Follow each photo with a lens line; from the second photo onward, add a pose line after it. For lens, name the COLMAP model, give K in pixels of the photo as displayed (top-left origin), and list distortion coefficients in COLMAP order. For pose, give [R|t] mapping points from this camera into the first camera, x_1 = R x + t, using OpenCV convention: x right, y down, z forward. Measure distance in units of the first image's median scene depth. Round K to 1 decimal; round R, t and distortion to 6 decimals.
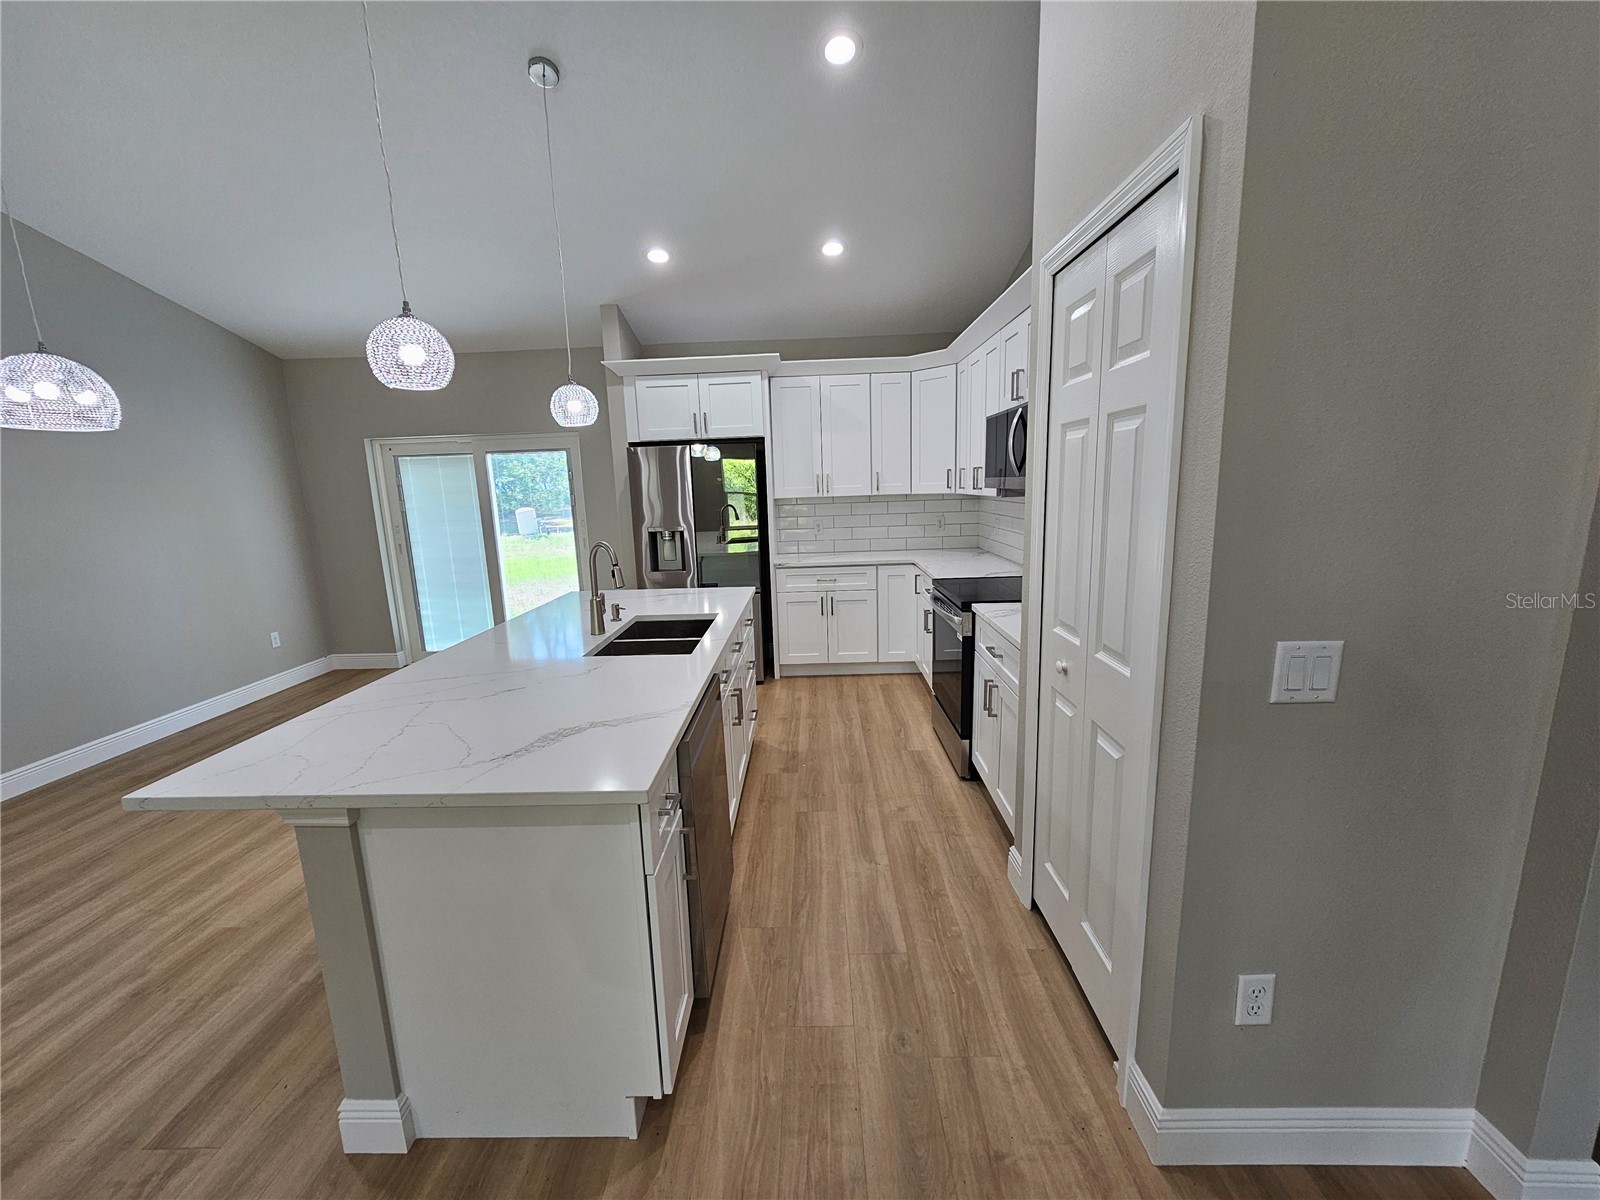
lens RADIAL K [[651.7, 0, 795.8], [0, 651.7, 604.0], [0, 0, 1]] dist [-0.003172, 0.001643]
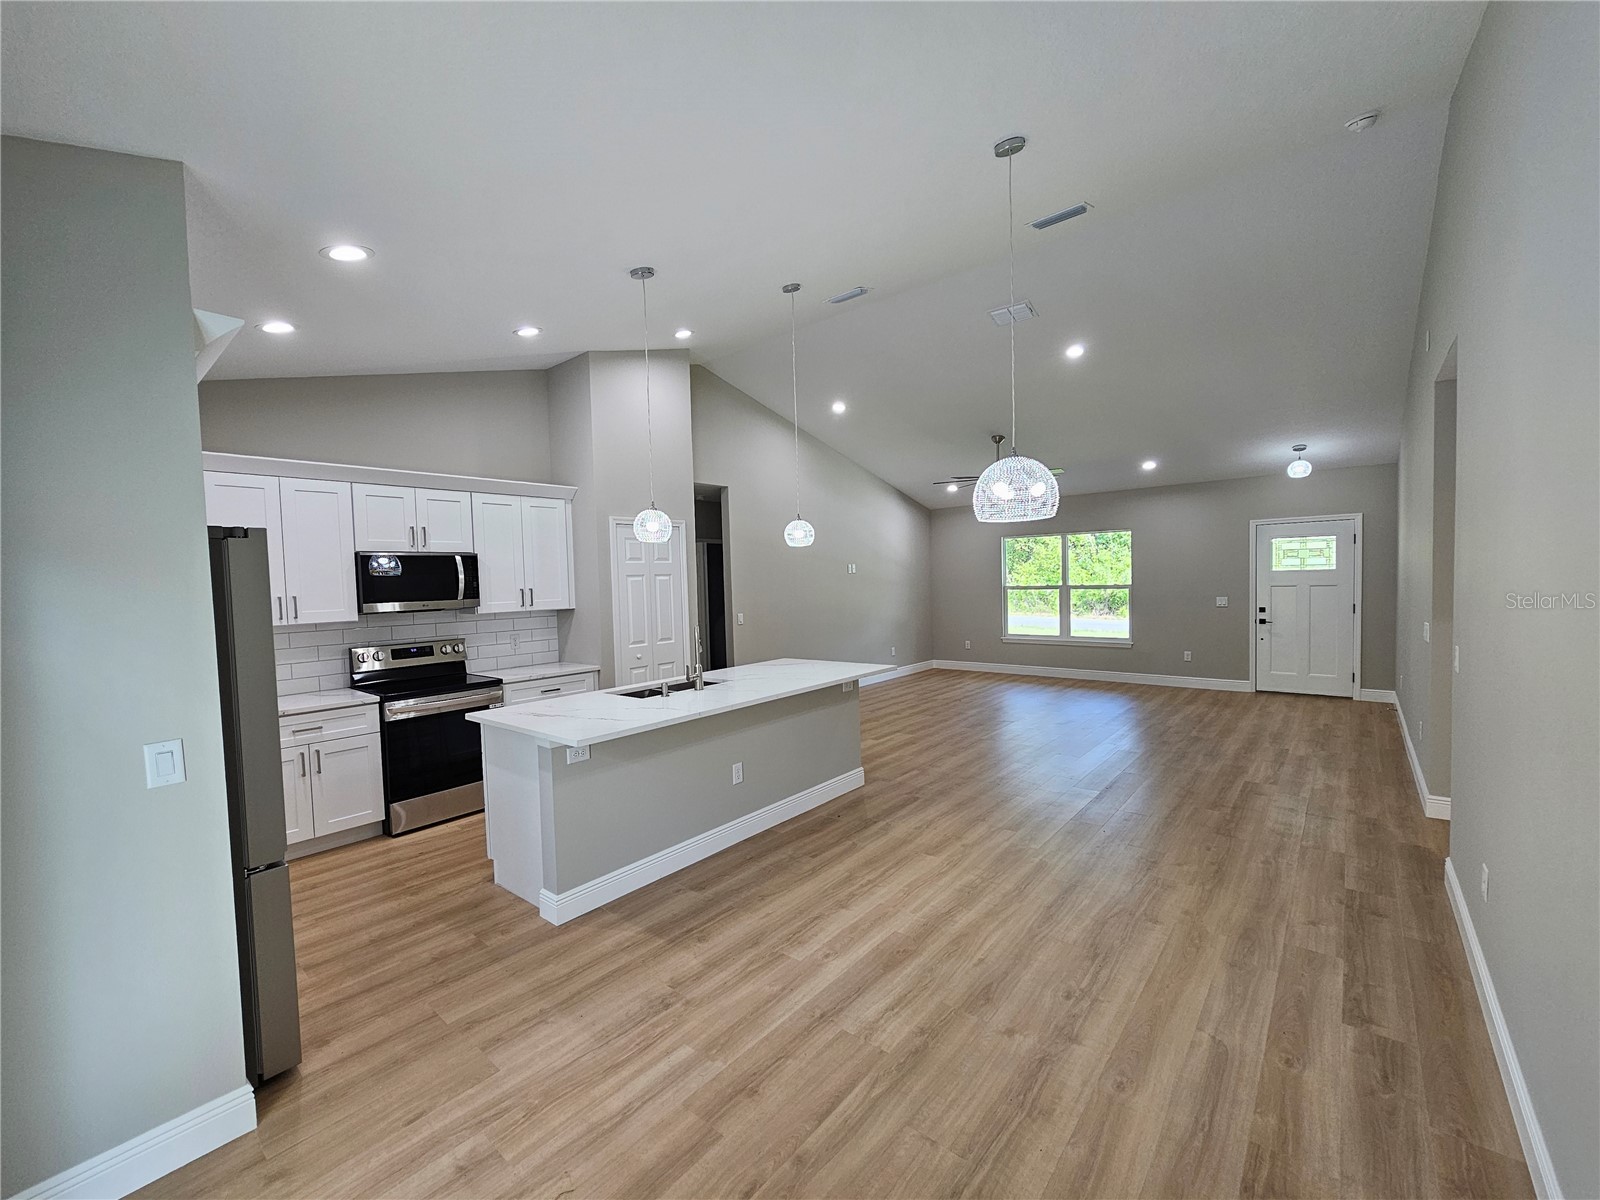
lens RADIAL K [[651.7, 0, 789.5], [0, 651.7, 606.9], [0, 0, 1]] dist [-0.003172, 0.001643]
pose [[-0.768019, 0.027641, 0.639831, -0.816435], [0.172394, 0.971114, 0.164980, -0.199283], [-0.616788, 0.237011, -0.750599, 1.124858]]
